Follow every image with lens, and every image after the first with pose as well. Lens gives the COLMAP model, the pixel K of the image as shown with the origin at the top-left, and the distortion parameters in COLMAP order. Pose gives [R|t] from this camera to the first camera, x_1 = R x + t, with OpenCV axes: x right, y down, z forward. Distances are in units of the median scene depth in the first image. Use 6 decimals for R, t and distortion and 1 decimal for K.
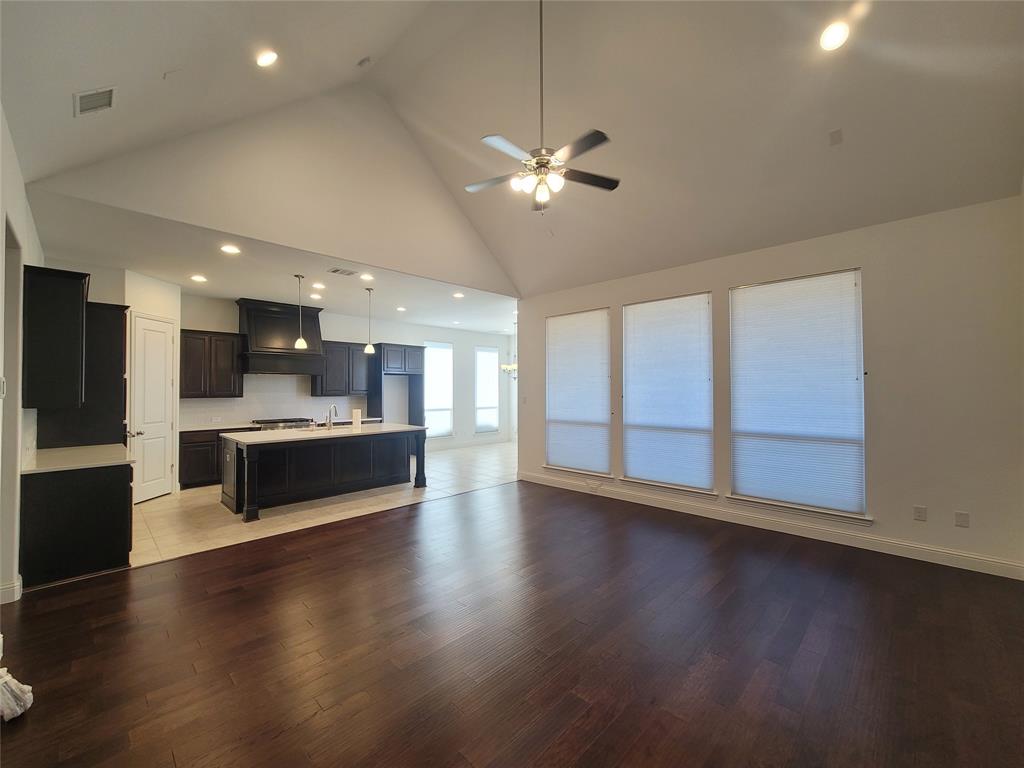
lens RADIAL K [[419.8, 0, 510.2], [0, 419.8, 381.4], [0, 0, 1]] dist [-0.004445, -0.000173]
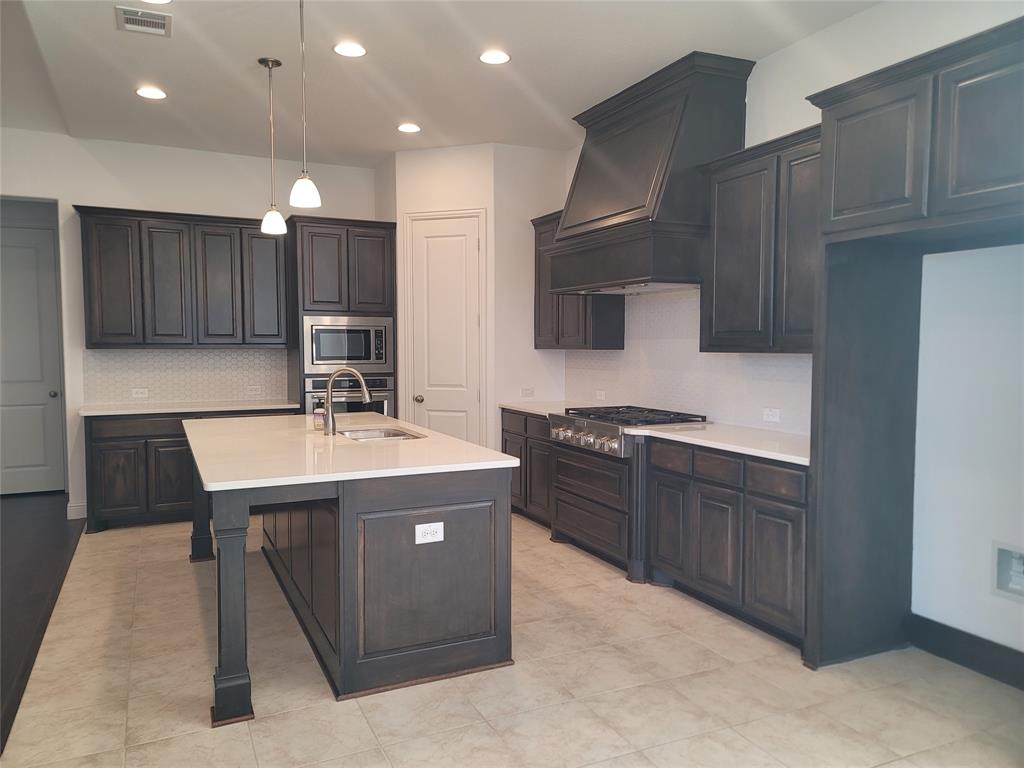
lens RADIAL K [[733.2, 0, 514.8], [0, 733.2, 385.7], [0, 0, 1]] dist [0.038430, -0.010676]
pose [[-0.338085, 0.061303, -0.939117, 0.125984], [0.026097, 0.998103, 0.055758, 0.033896], [0.940754, -0.005657, -0.339043, 1.246861]]
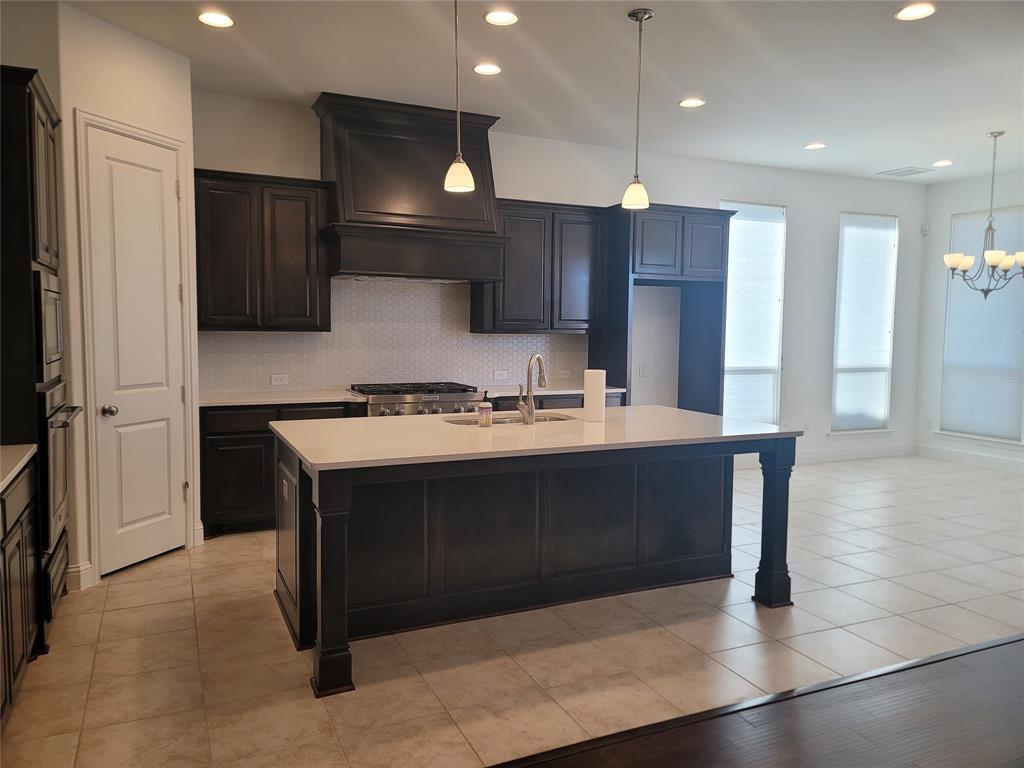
lens RADIAL K [[733.2, 0, 513.2], [0, 733.2, 376.4], [0, 0, 1]] dist [0.038430, -0.010676]
pose [[0.936748, 0.038351, -0.347896, -0.197549], [-0.008535, 0.996186, 0.086835, 0.017060], [0.349900, -0.078373, 0.933503, 0.358865]]
